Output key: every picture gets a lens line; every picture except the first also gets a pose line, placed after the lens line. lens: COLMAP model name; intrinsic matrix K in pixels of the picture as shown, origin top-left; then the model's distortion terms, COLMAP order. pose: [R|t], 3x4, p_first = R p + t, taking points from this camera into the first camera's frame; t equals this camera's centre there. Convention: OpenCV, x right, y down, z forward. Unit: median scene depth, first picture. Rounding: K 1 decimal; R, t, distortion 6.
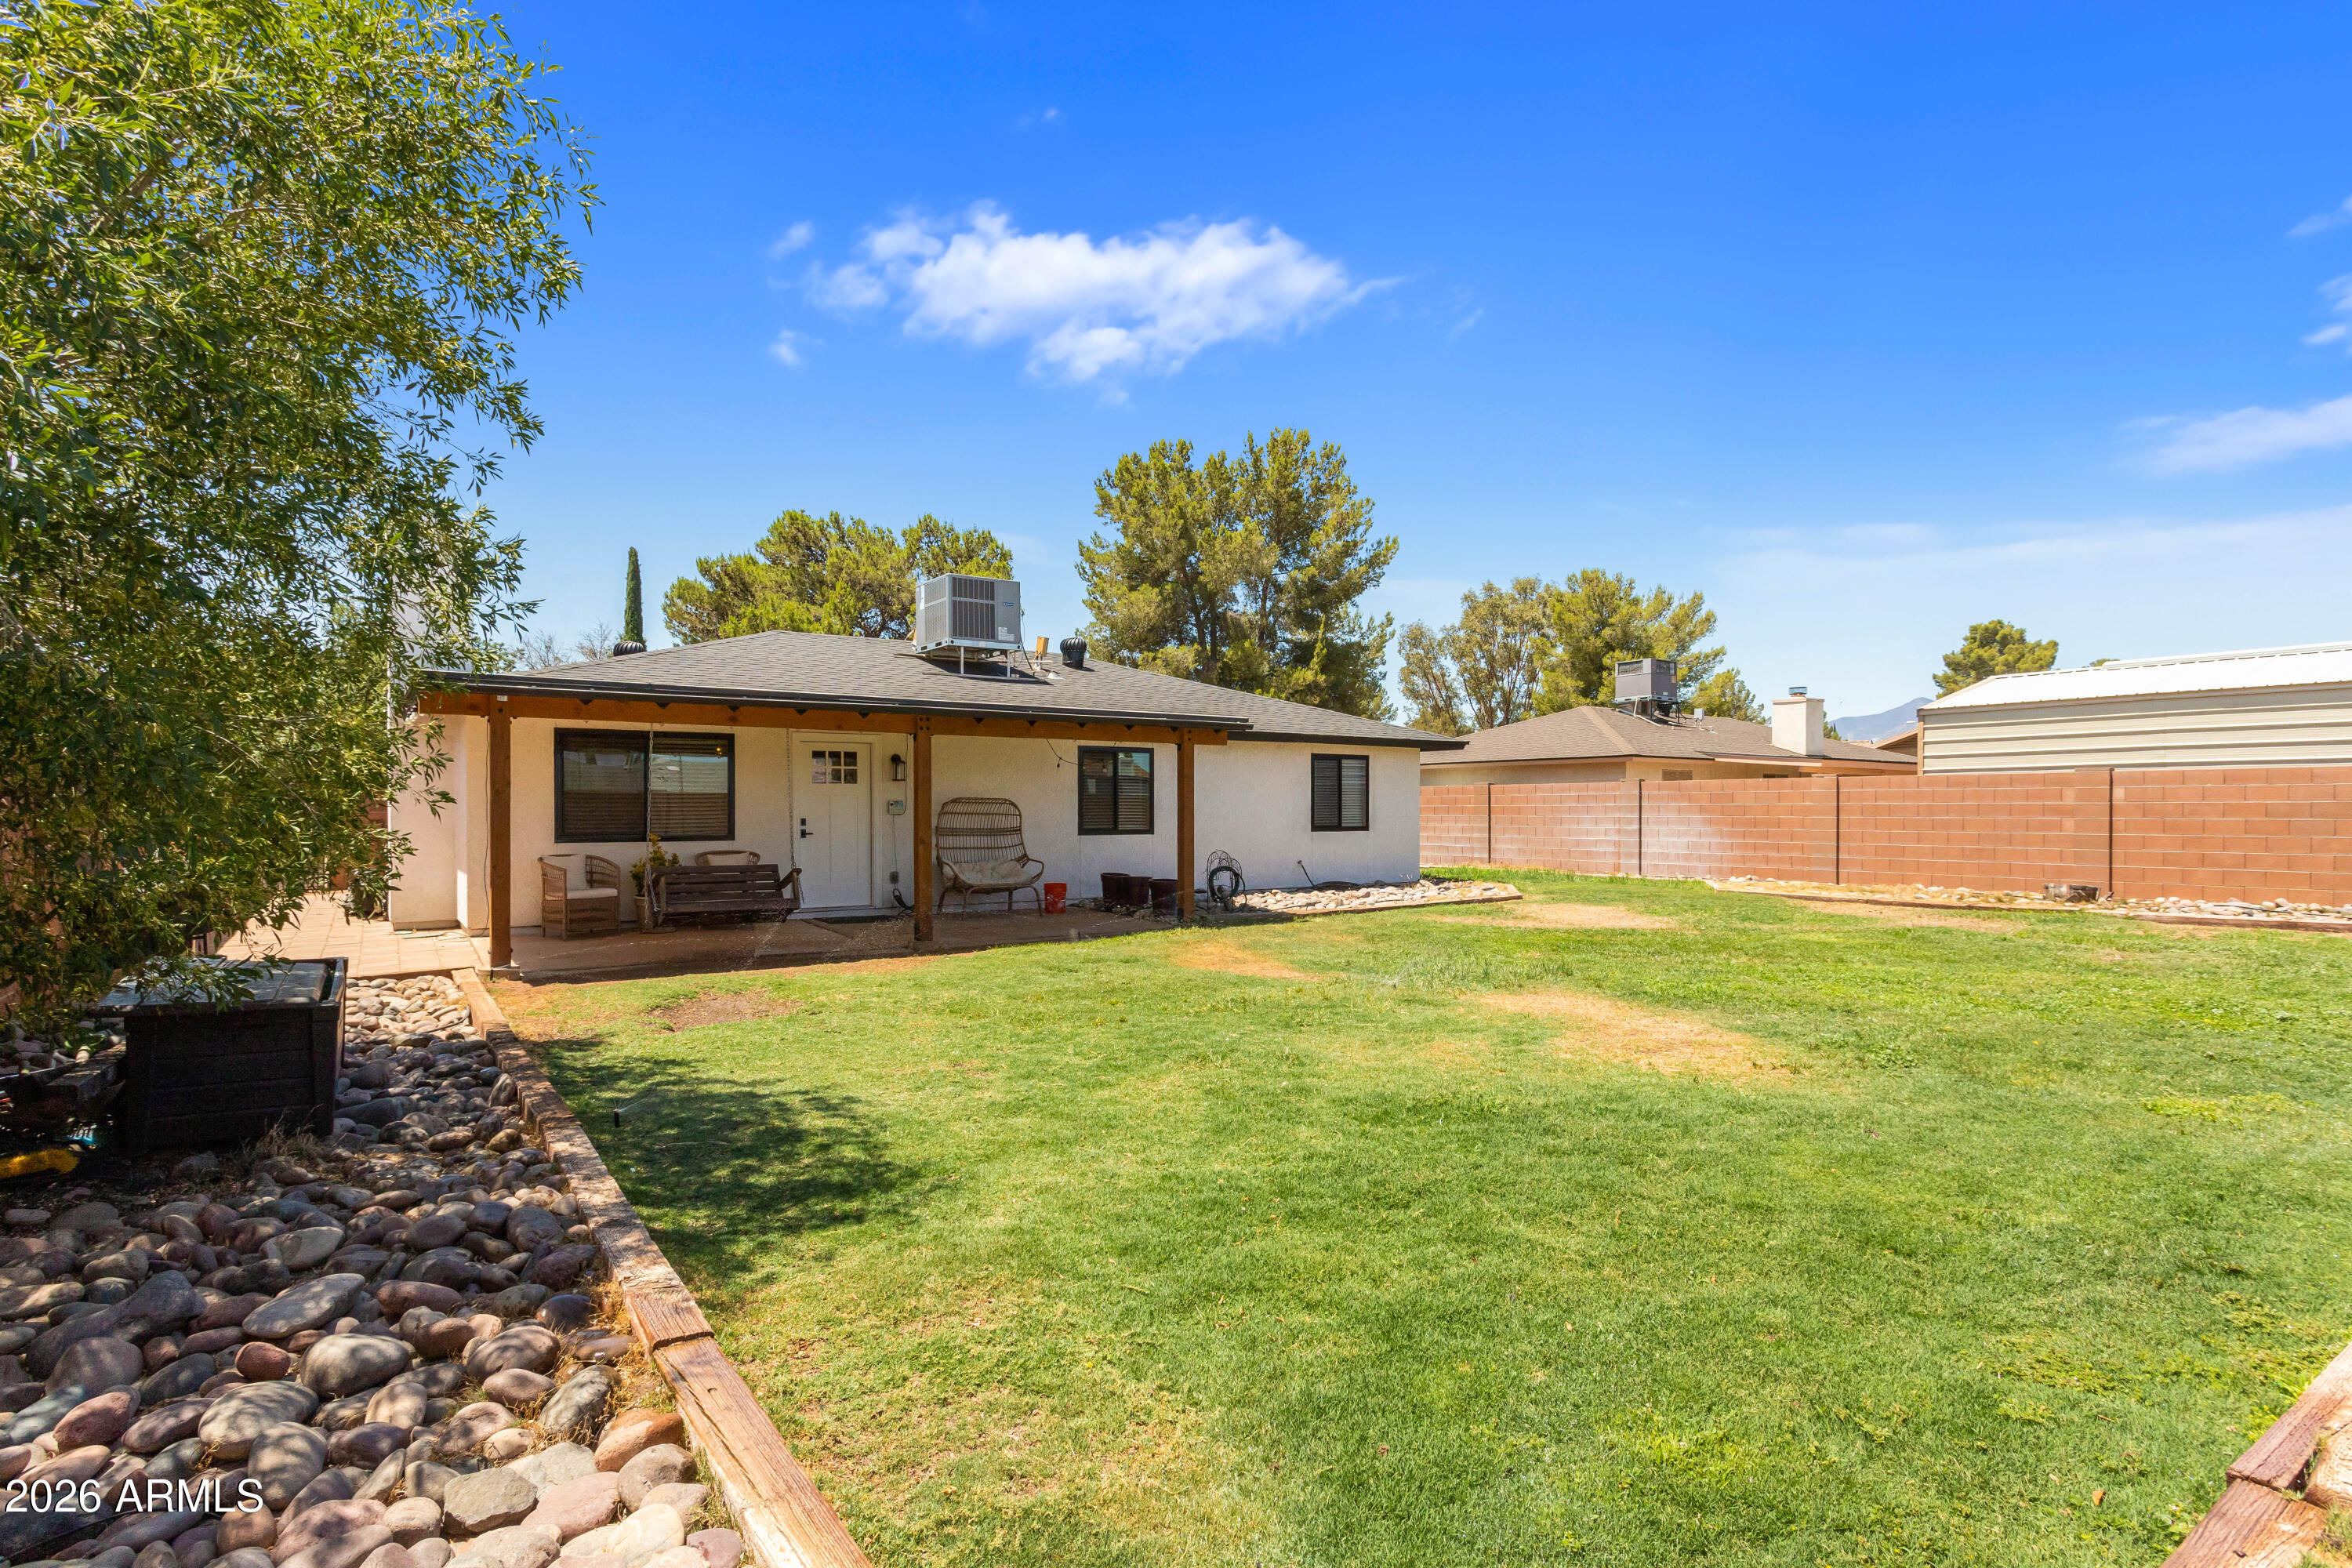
lens RADIAL K [[1170.2, 0, 1179.6], [0, 1170.2, 836.9], [0, 0, 1]] dist [0.003505, 0.000083]
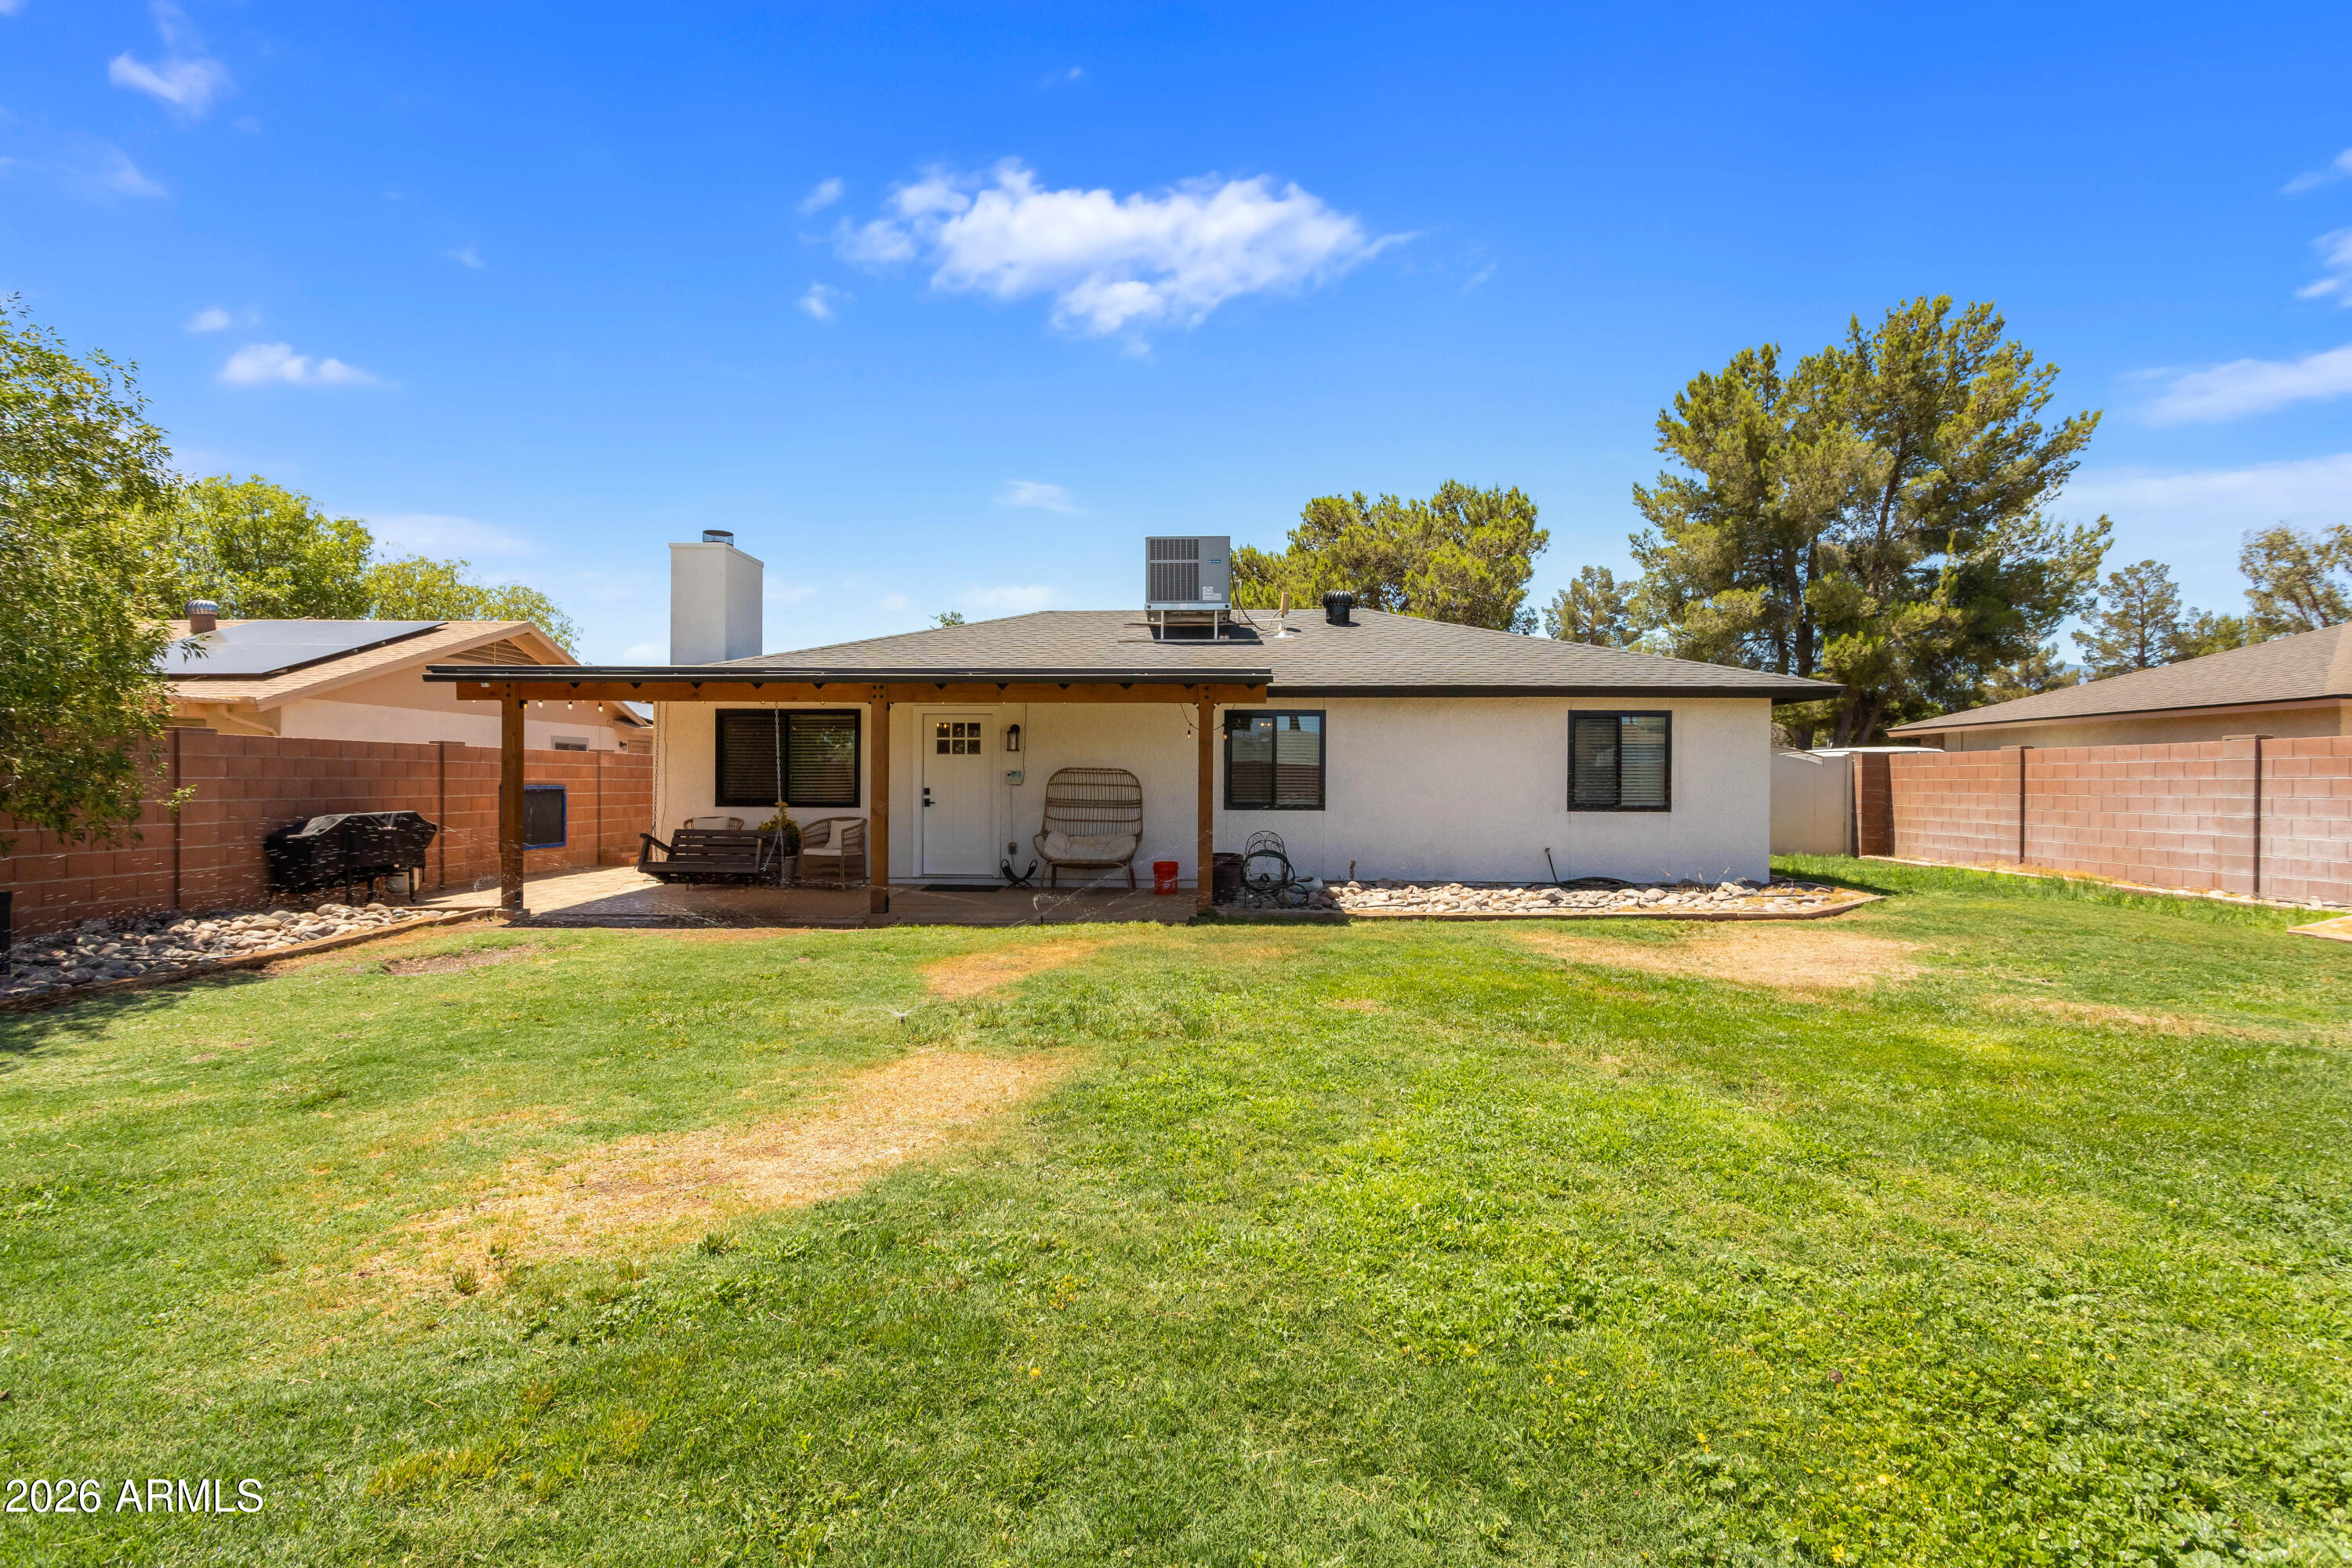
lens RADIAL K [[1119.6, 0, 1177.1], [0, 1119.6, 796.4], [0, 0, 1]] dist [0.002791, -0.000131]
pose [[0.802615, 0.012261, -0.596372, 0.374621], [-0.019082, 0.999805, -0.005126, -0.006130], [0.596193, 0.015495, 0.802692, 0.273873]]
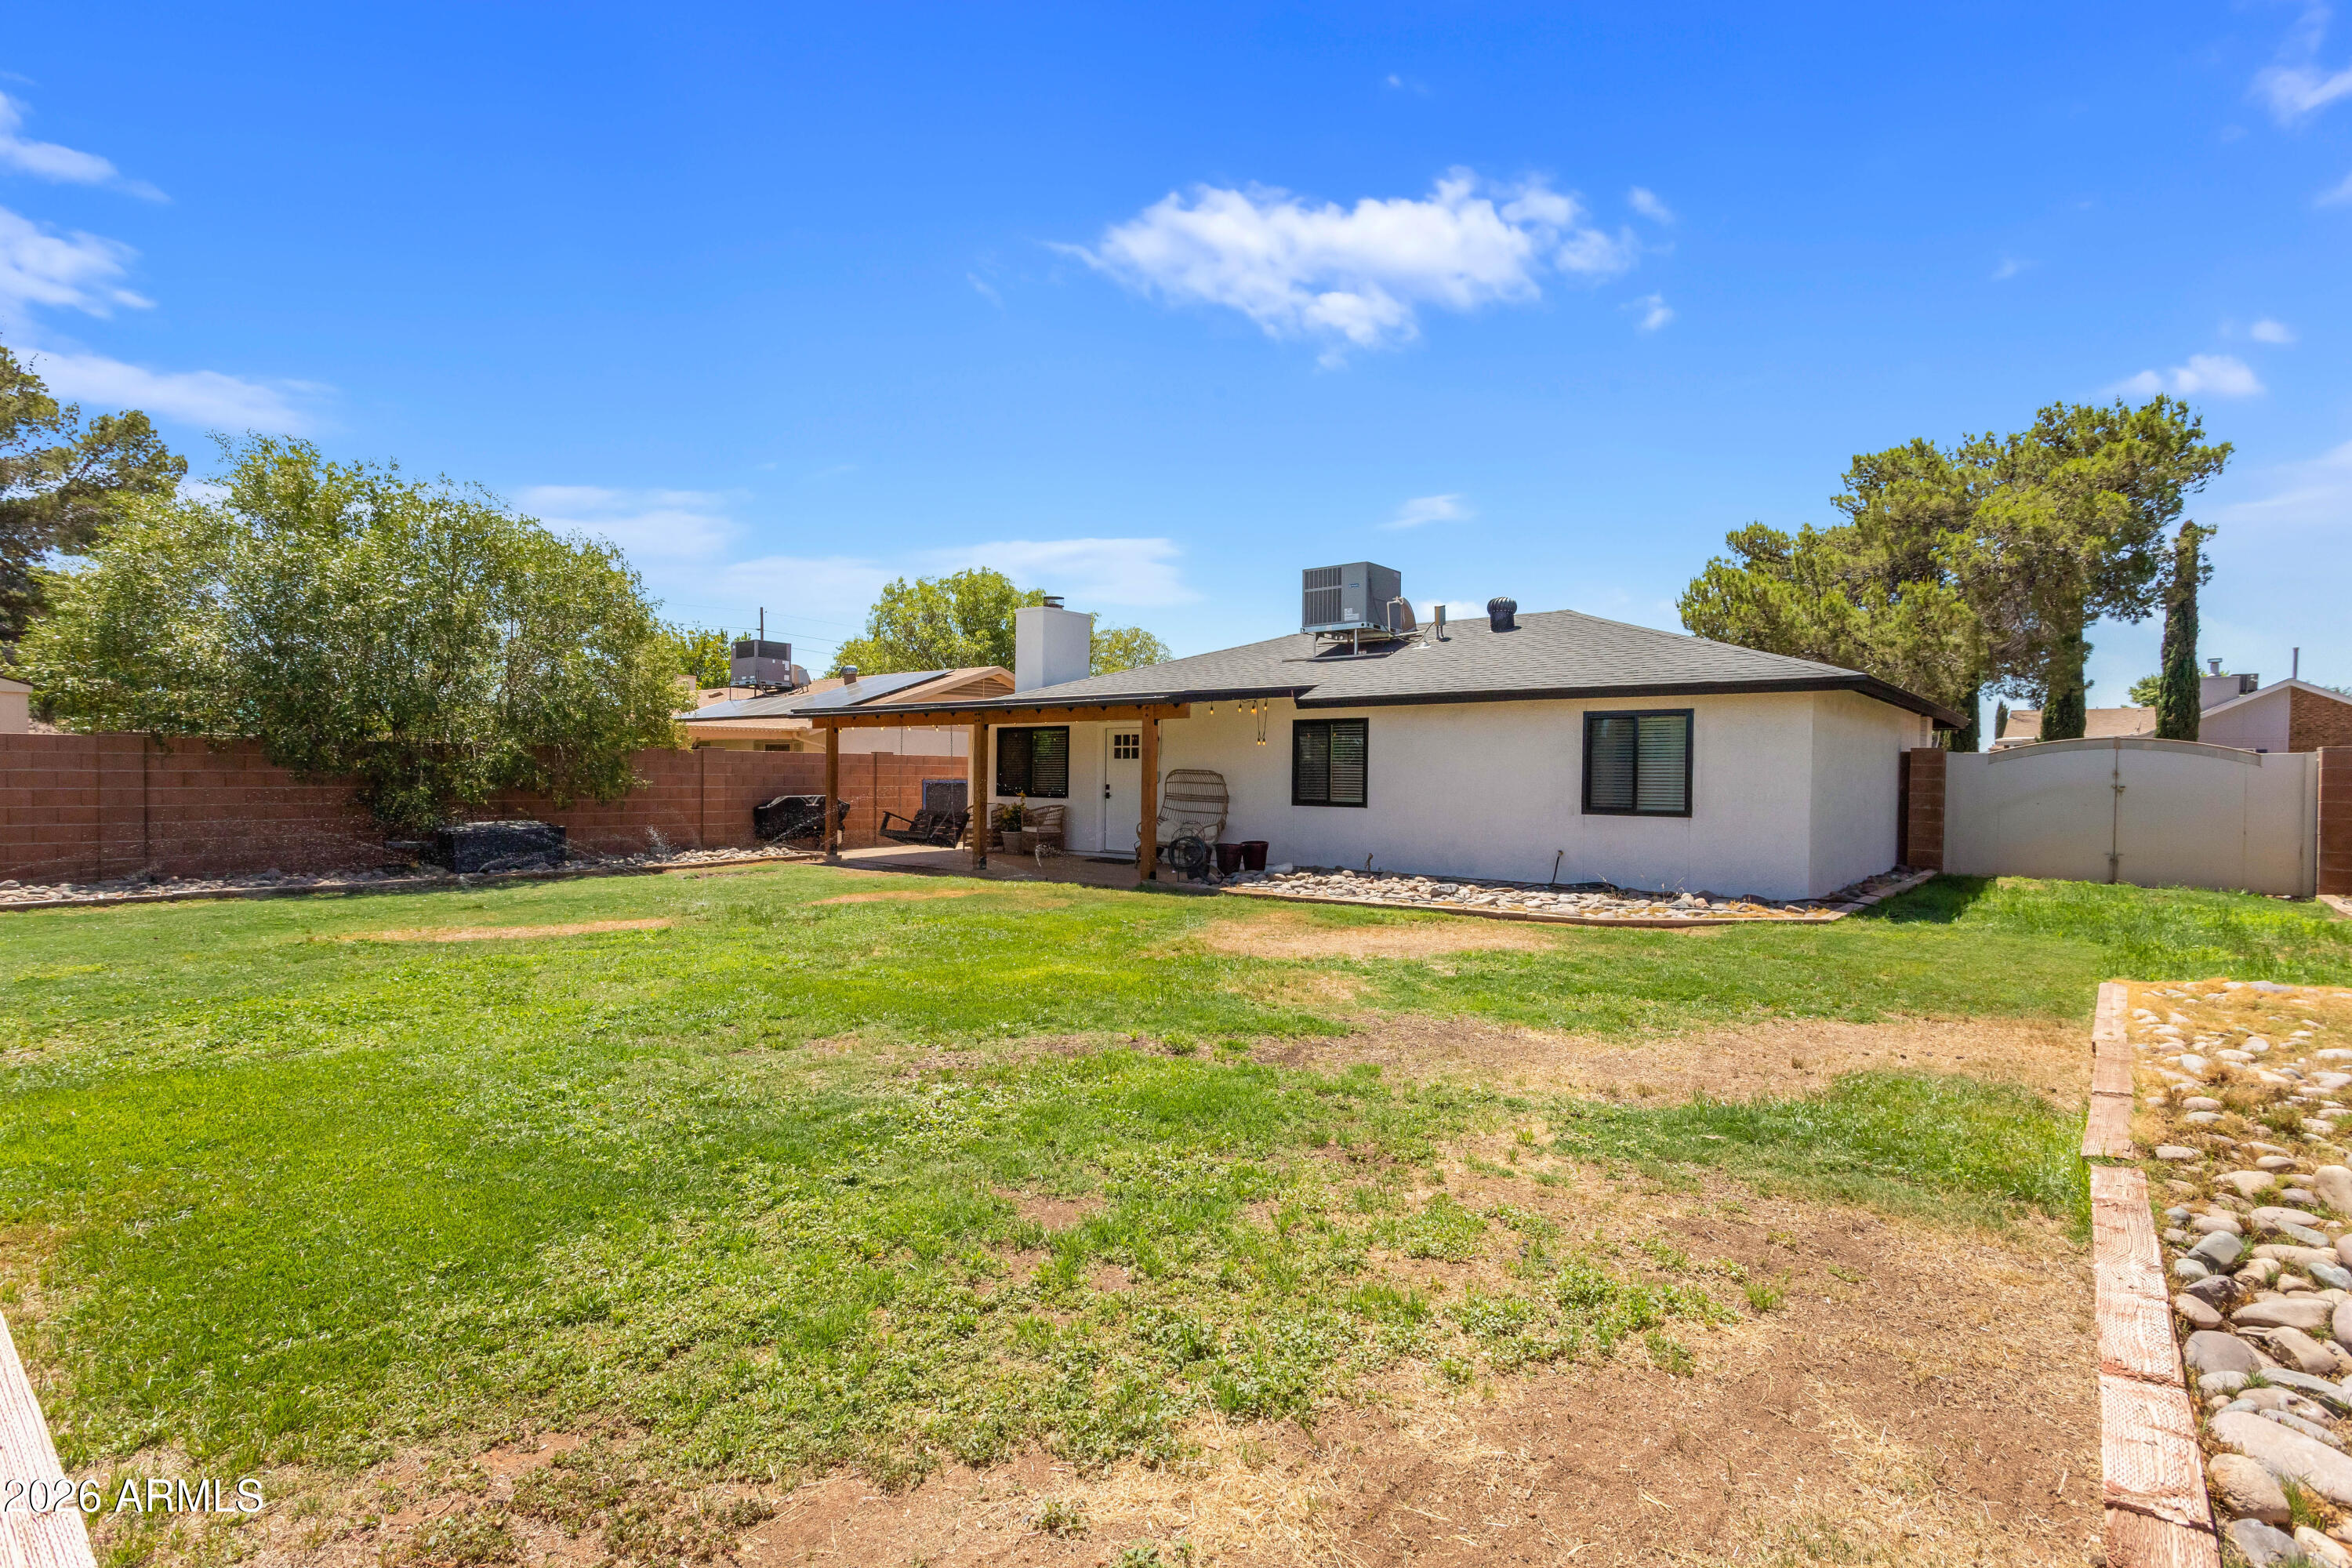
lens RADIAL K [[1138.5, 0, 1174.6], [0, 1138.5, 806.5], [0, 0, 1]] dist [0.005123, 0.001017]
pose [[0.271209, 0.028098, -0.962110, 0.817076], [-0.035743, 0.999178, 0.019105, -0.015263], [0.961857, 0.029207, 0.271991, 0.588621]]
